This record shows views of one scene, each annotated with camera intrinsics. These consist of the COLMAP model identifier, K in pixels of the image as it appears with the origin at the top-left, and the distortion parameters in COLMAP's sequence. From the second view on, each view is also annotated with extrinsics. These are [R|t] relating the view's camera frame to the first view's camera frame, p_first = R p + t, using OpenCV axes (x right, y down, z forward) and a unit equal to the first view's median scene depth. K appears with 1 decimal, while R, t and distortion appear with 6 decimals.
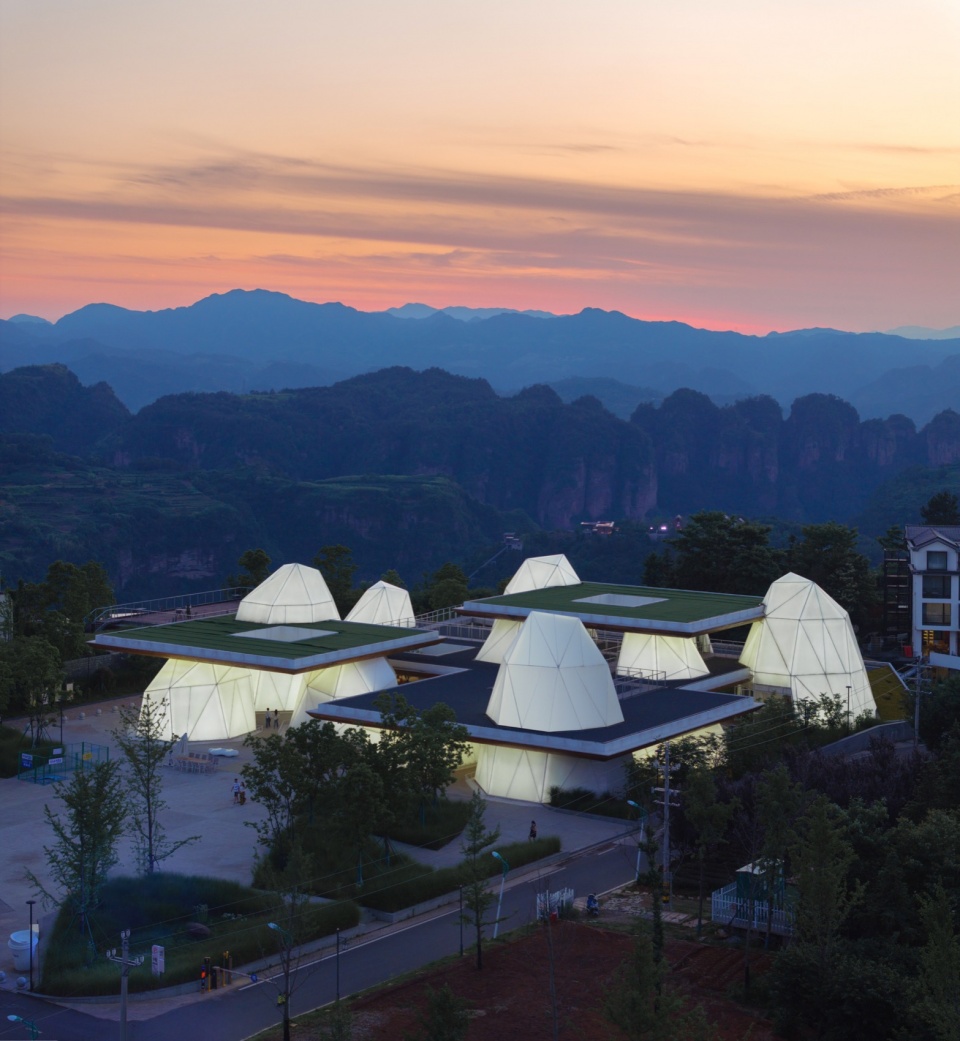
lens RADIAL K [[1930.5, 0, 477.0], [0, 1930.5, 349.4], [0, 0, 1]] dist [-0.037065, -0.110024]
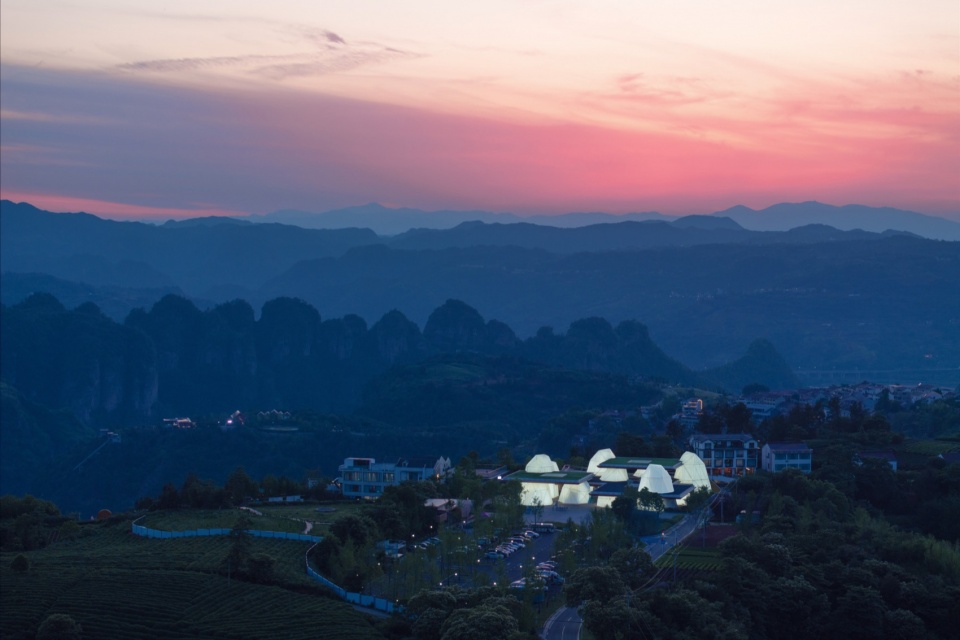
lens RADIAL K [[1937.3, 0, 464.6], [0, 1937.3, 330.3], [0, 0, 1]] dist [-0.121897, 0.806433]
pose [[0.950687, -0.017703, 0.309646, -0.111140], [0.001645, 0.998643, 0.052045, -0.024354], [-0.310148, -0.048970, 0.949426, -0.186227]]
